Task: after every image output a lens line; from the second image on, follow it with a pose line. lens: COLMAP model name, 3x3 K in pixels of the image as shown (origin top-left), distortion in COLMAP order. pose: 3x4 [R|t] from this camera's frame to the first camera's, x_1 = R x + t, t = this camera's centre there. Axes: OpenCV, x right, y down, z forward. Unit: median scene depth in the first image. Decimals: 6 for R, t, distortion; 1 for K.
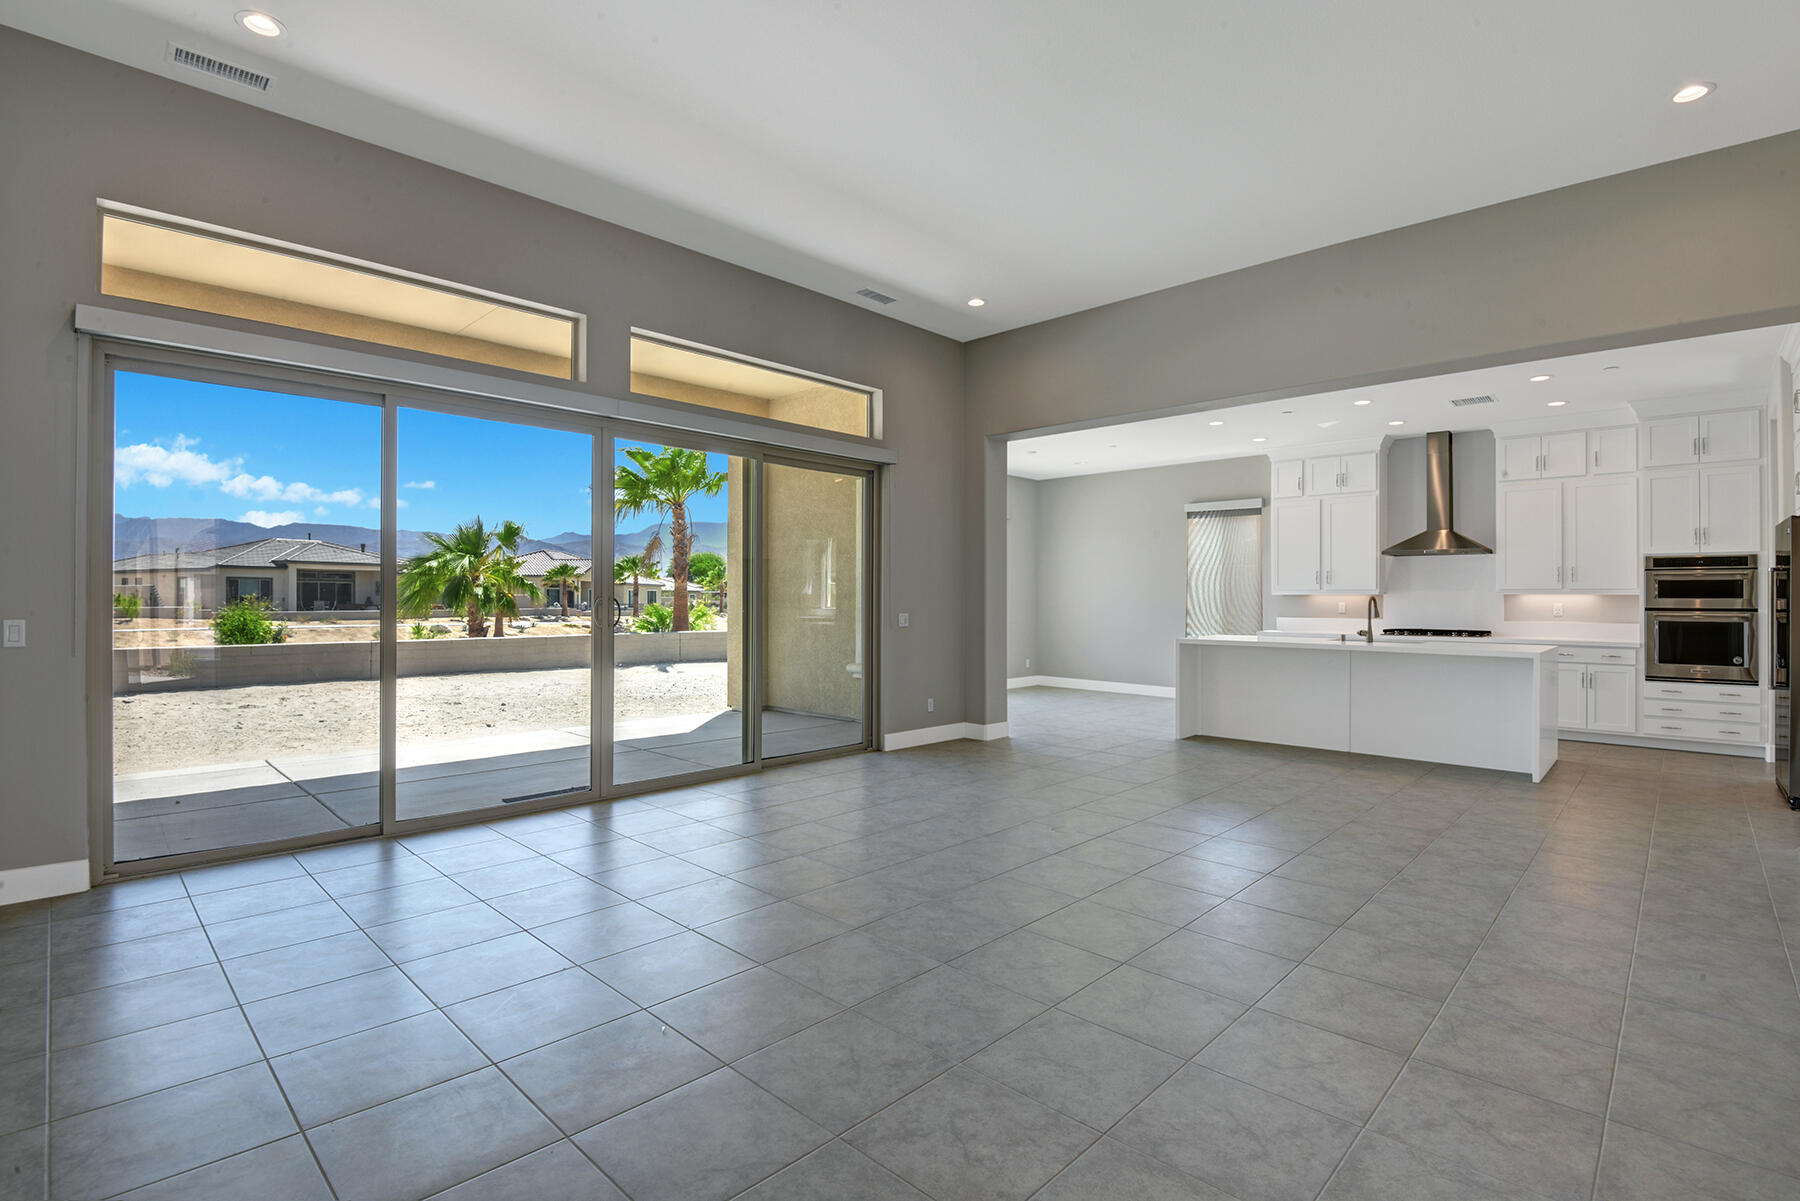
lens RADIAL K [[863.9, 0, 908.1], [0, 863.9, 588.5], [0, 0, 1]] dist [-0.027207, -0.003238]
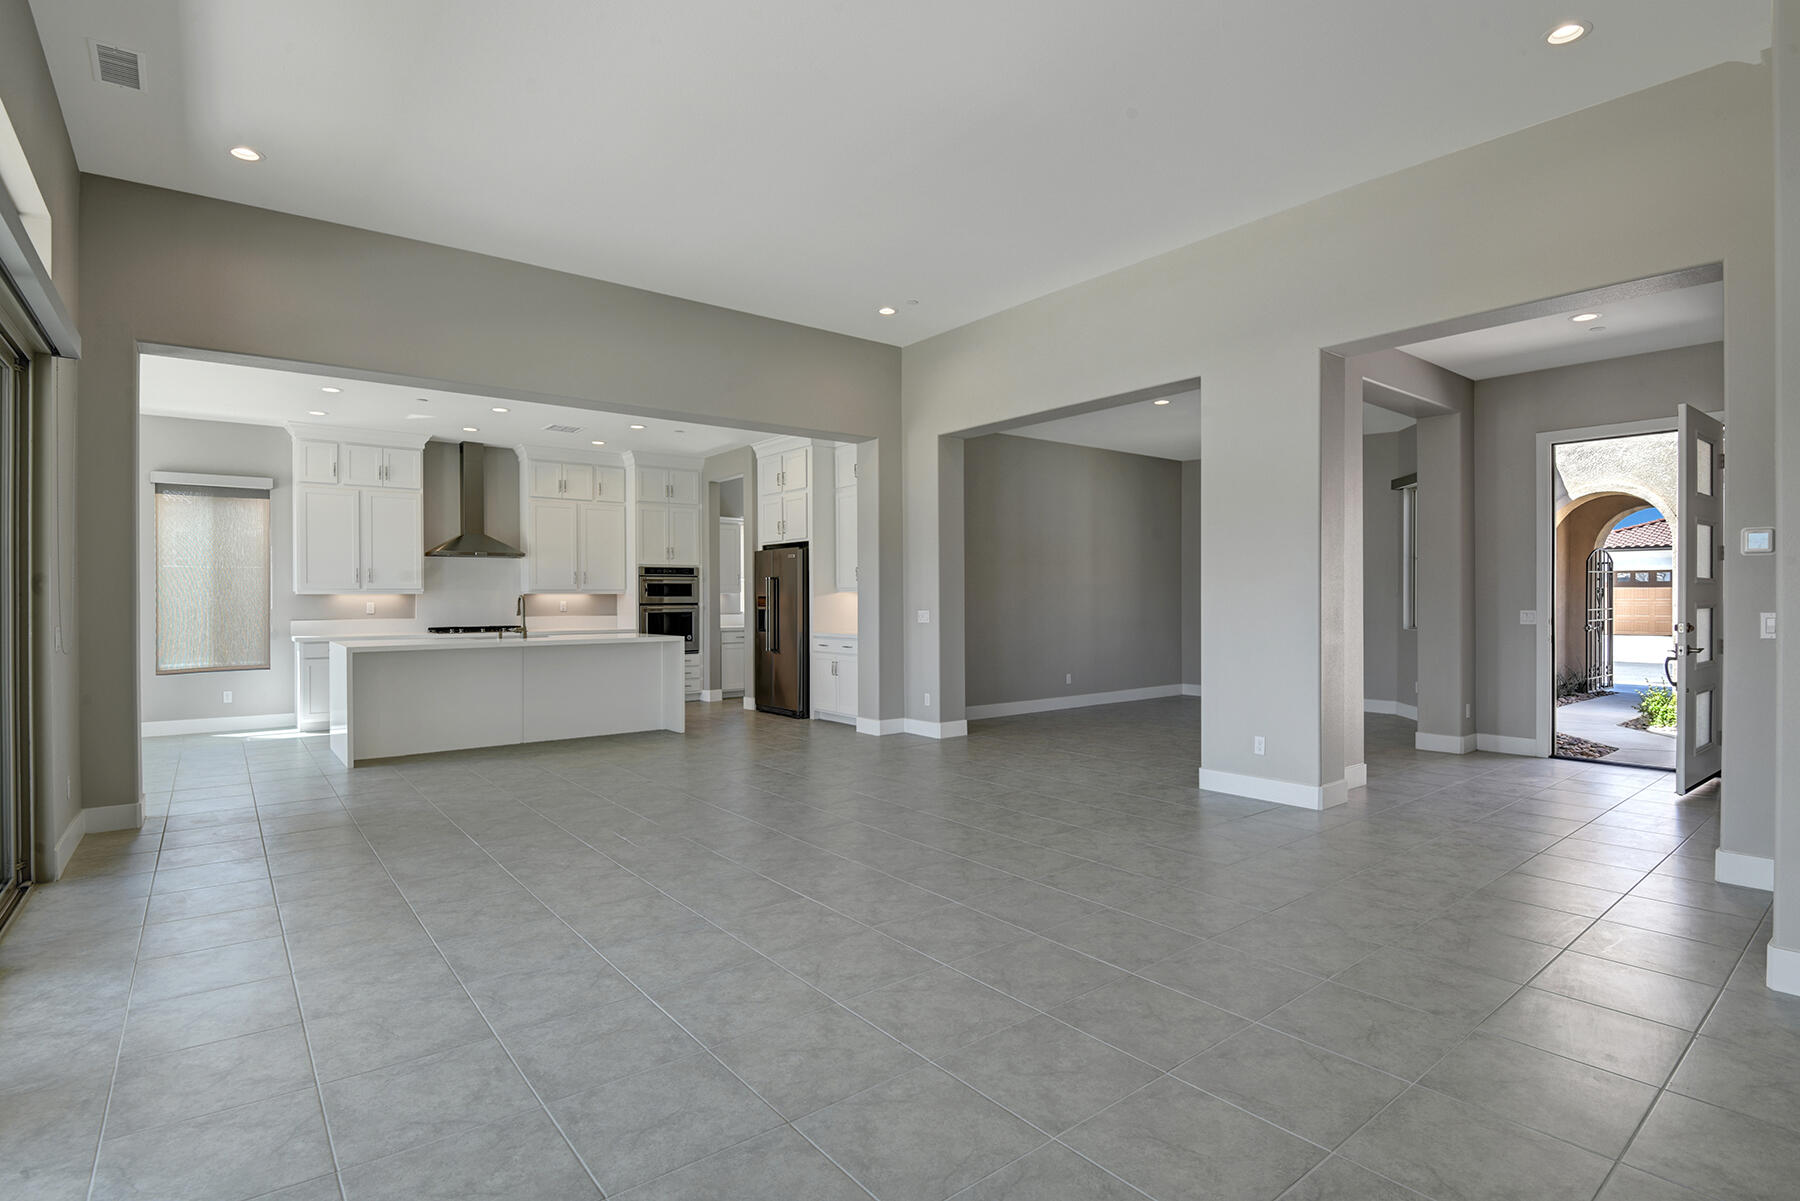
lens RADIAL K [[885.7, 0, 913.2], [0, 885.7, 596.5], [0, 0, 1]] dist [-0.005090, -0.002147]
pose [[0.119022, -0.005217, 0.992878, -0.495281], [-0.006369, 0.999962, 0.006017, 0.000400], [-0.992871, -0.007040, 0.118984, 0.378298]]
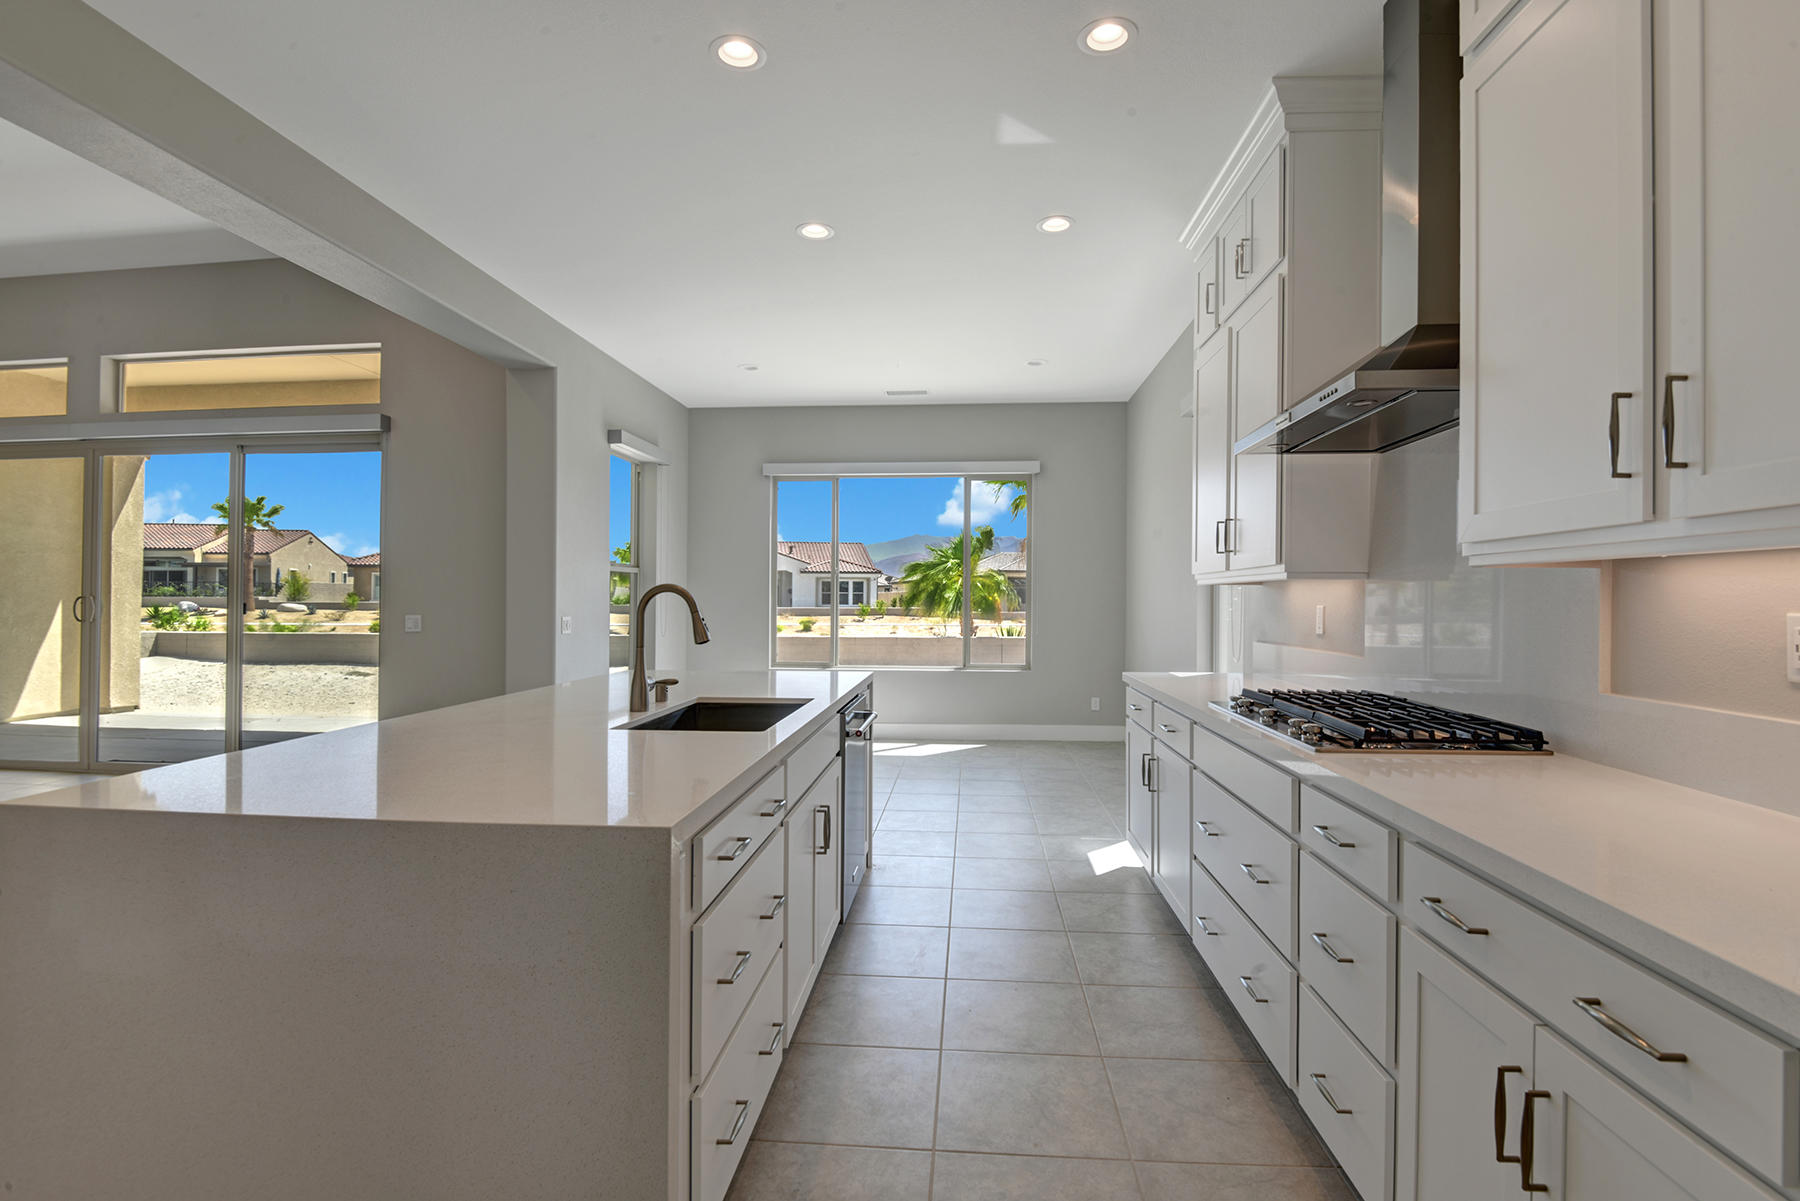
lens RADIAL K [[819.0, 0, 889.4], [0, 819.0, 594.2], [0, 0, 1]] dist [-0.014093, -0.000798]
pose [[0.628145, -0.009161, -0.778043, 0.839071], [0.011105, 0.999934, -0.002808, 0.014239], [0.778017, -0.006877, 0.628205, 0.839079]]
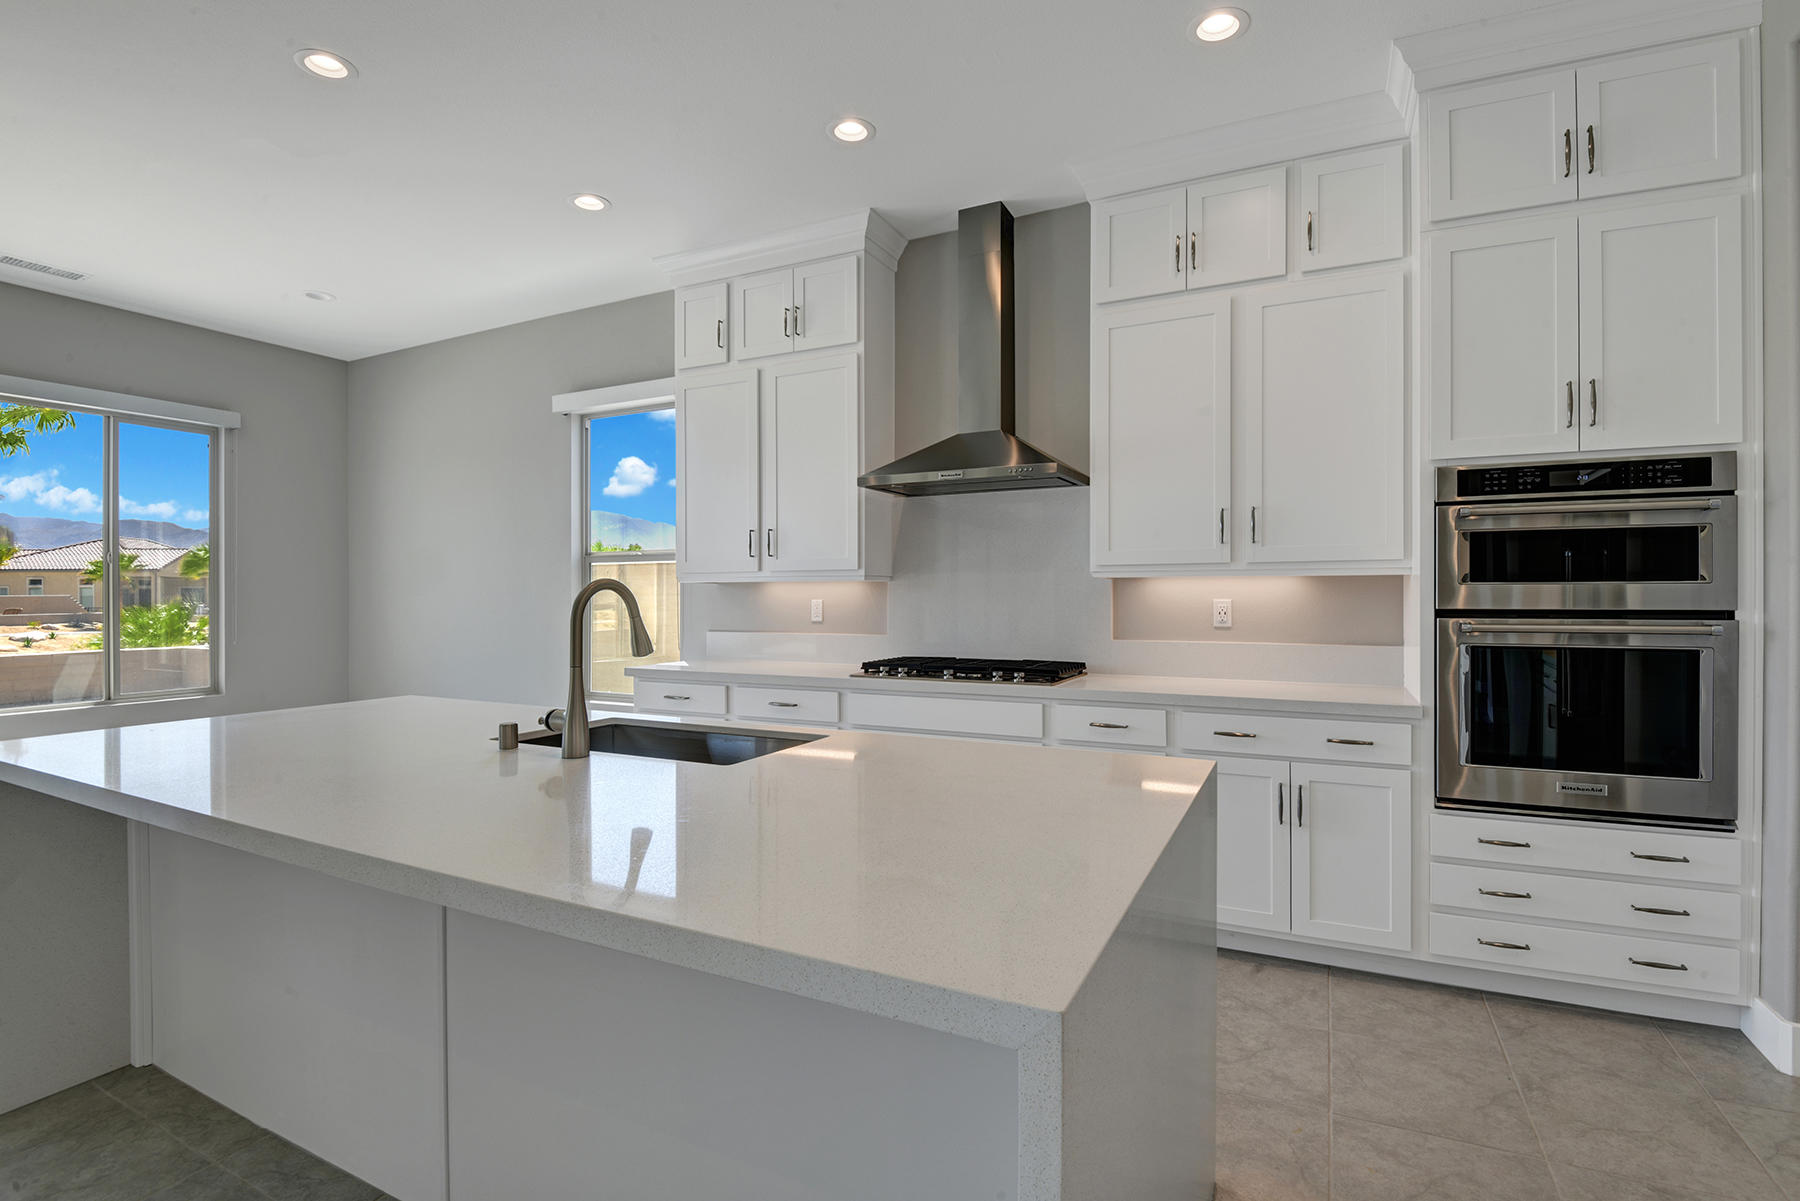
lens RADIAL K [[863.9, 0, 890.1], [0, 863.9, 604.0], [0, 0, 1]] dist [-0.027207, -0.003238]
pose [[0.959580, -0.013706, 0.281101, 0.533353], [0.006948, 0.999663, 0.025023, 0.009819], [-0.281350, -0.022058, 0.959352, 0.699114]]
